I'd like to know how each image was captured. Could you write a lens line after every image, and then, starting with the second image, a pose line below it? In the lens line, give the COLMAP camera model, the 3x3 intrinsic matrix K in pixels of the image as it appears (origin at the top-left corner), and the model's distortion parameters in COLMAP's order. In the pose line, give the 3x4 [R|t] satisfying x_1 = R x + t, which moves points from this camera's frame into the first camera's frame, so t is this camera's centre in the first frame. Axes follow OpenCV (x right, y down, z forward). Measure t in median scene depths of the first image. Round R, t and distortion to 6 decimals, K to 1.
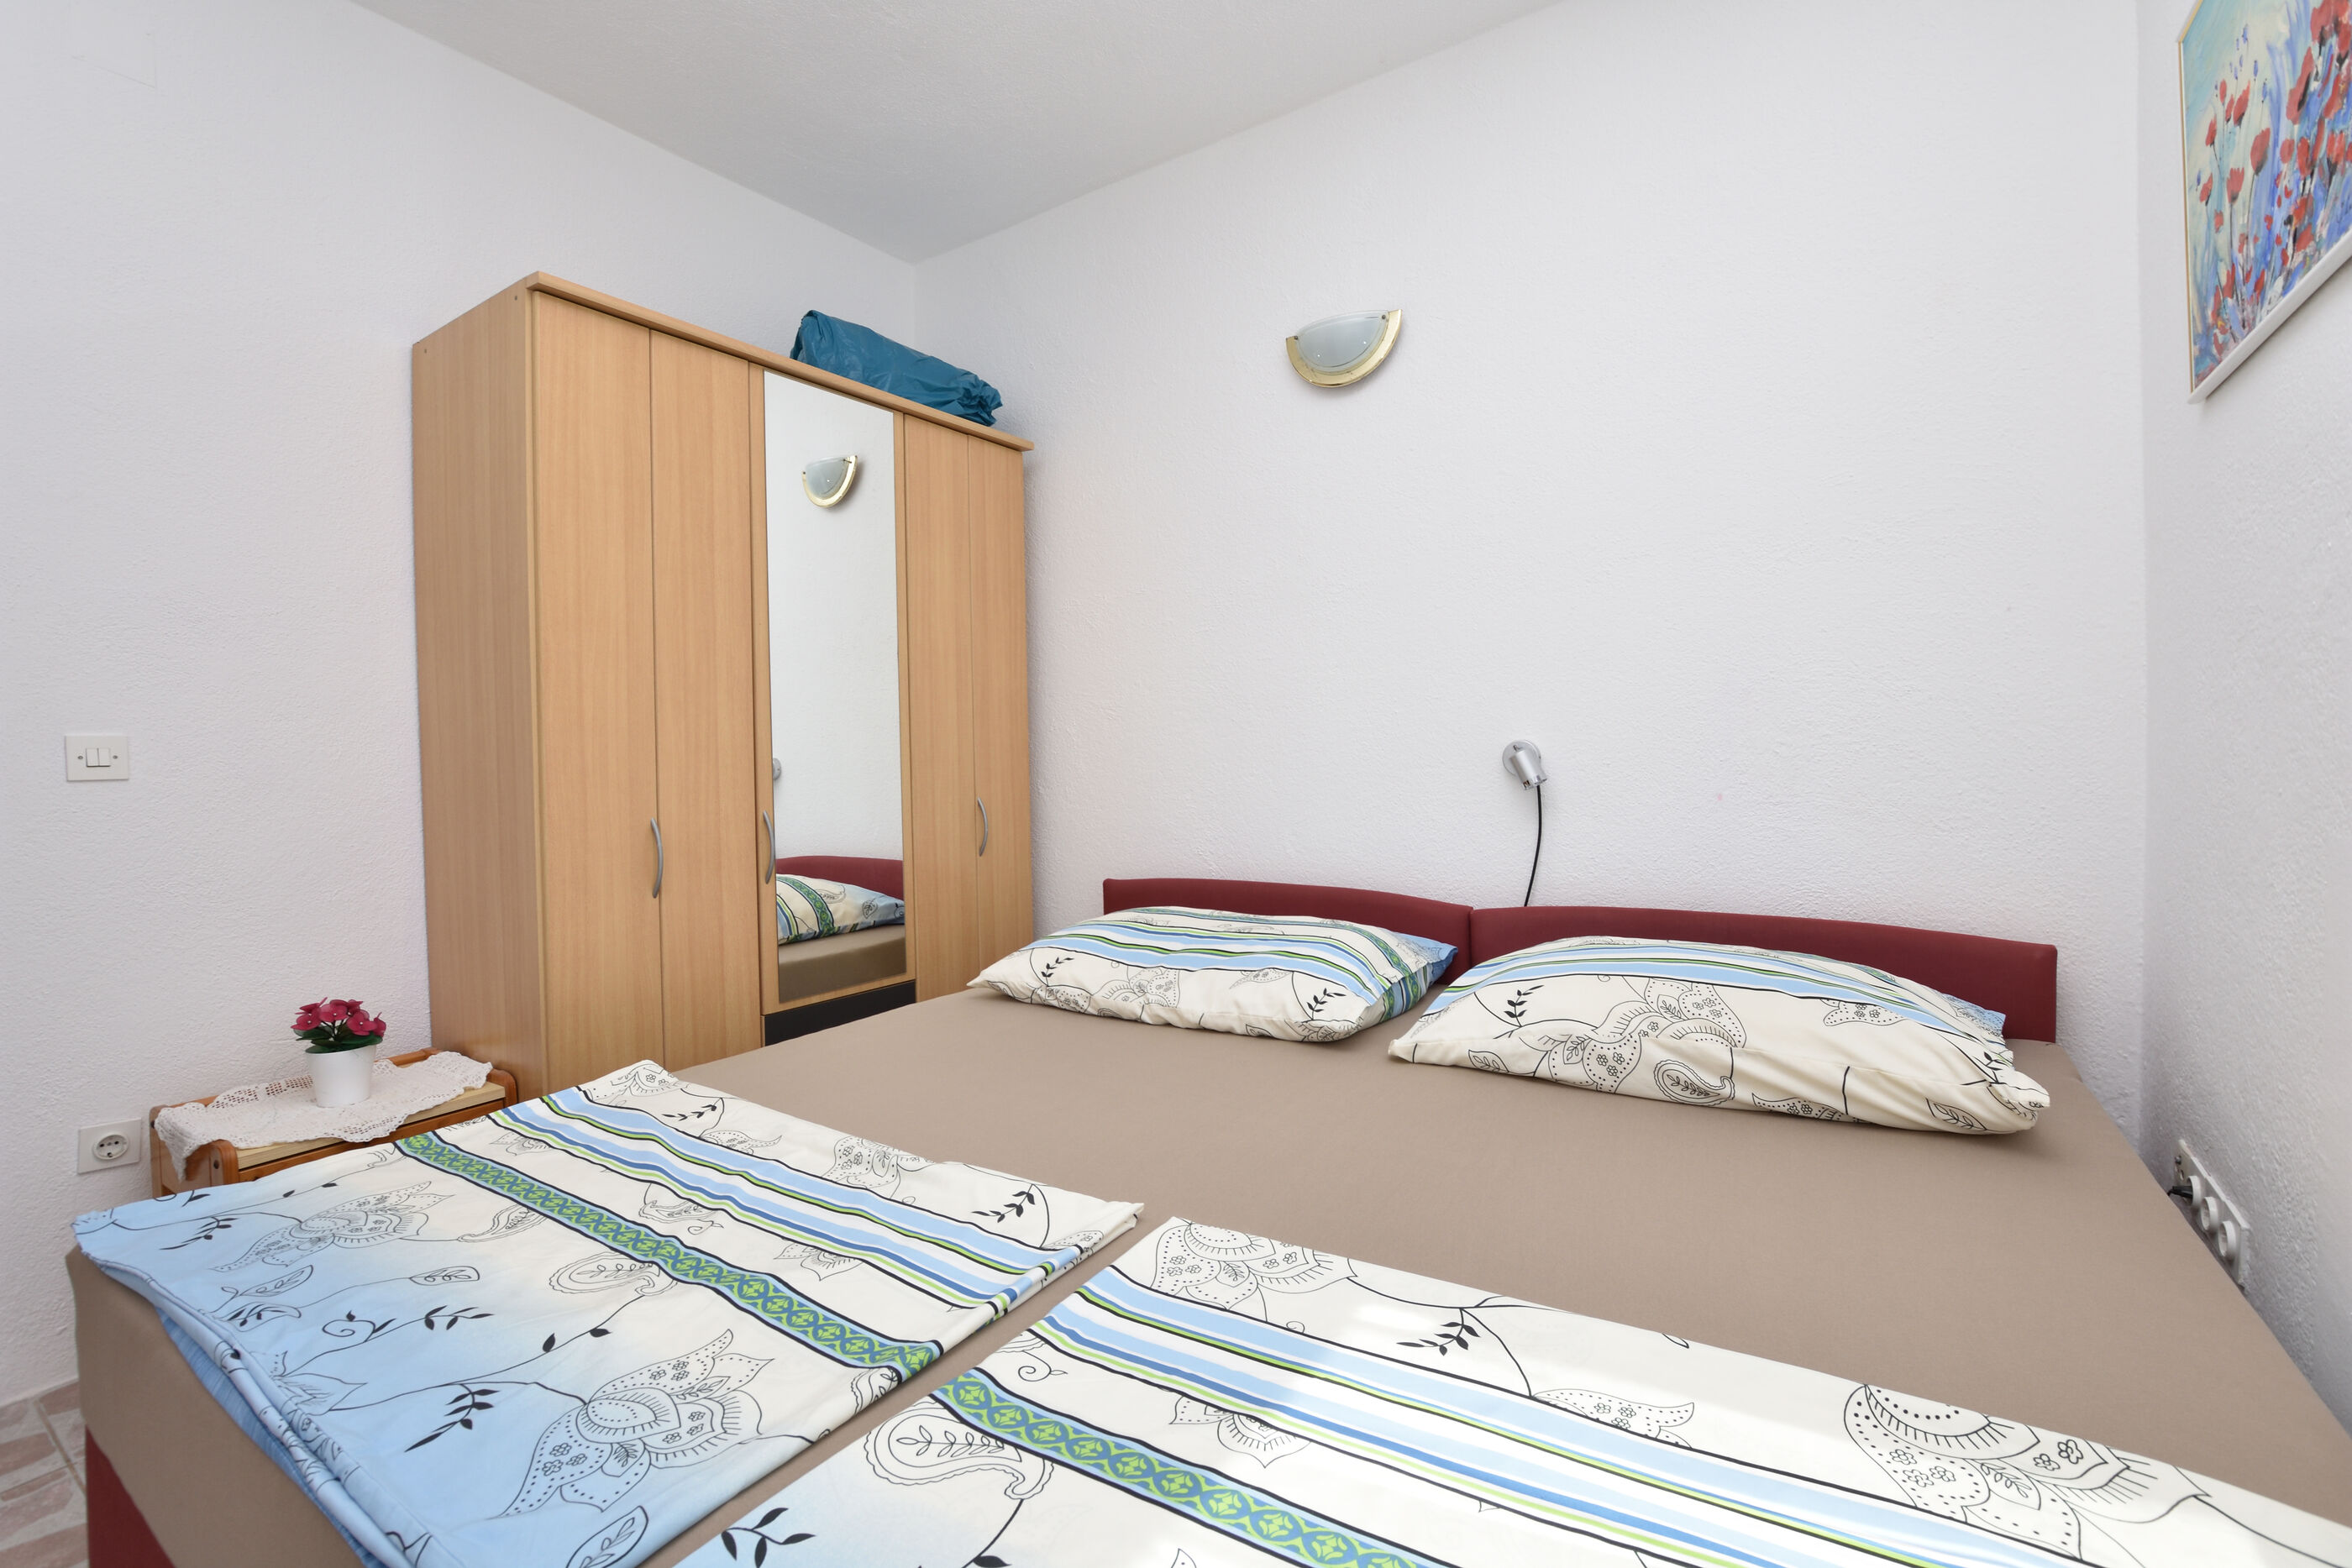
lens RADIAL K [[1032.3, 0, 1176.0], [0, 1032.3, 784.0], [0, 0, 1]] dist [-0.030024, 0.000394]
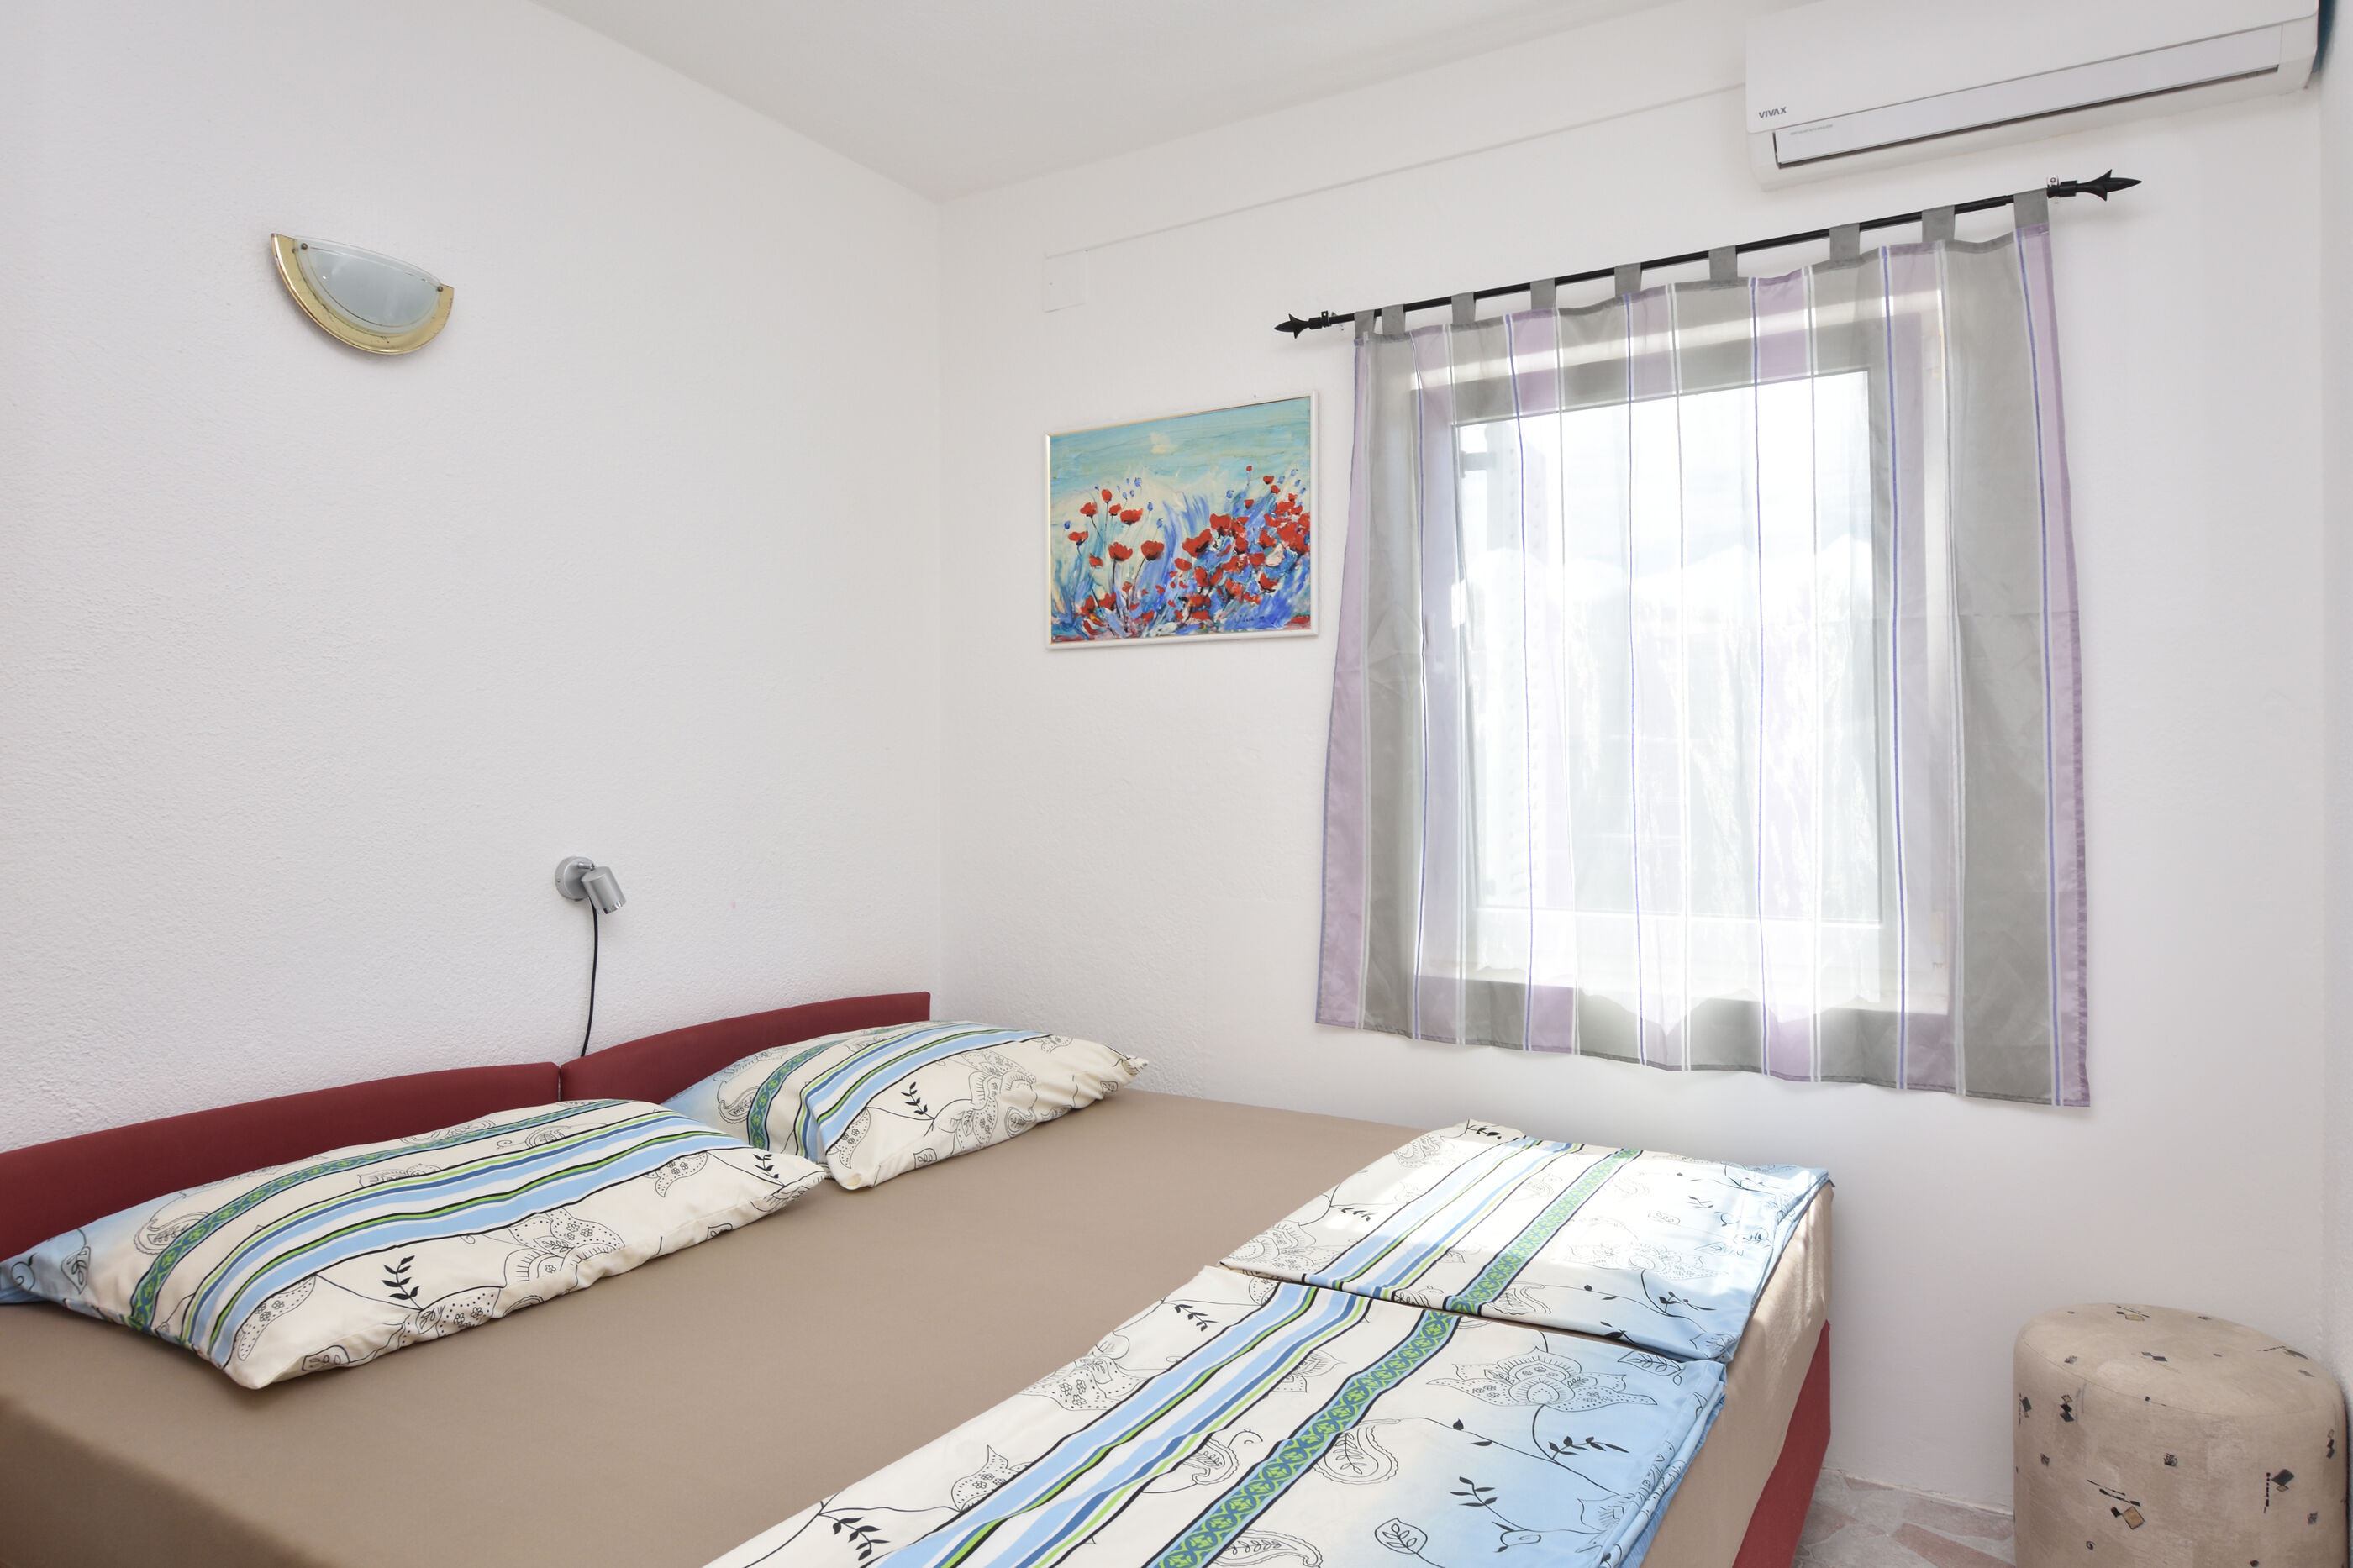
lens RADIAL K [[1435.9, 0, 1176.5], [0, 1435.9, 784.0], [0, 0, 1]] dist [-0.005462, -0.000900]
pose [[-0.032998, 0.010225, 0.999403, -1.513841], [0.028103, 0.999562, -0.009298, -0.134152], [-0.999060, 0.027779, -0.033270, 0.924705]]
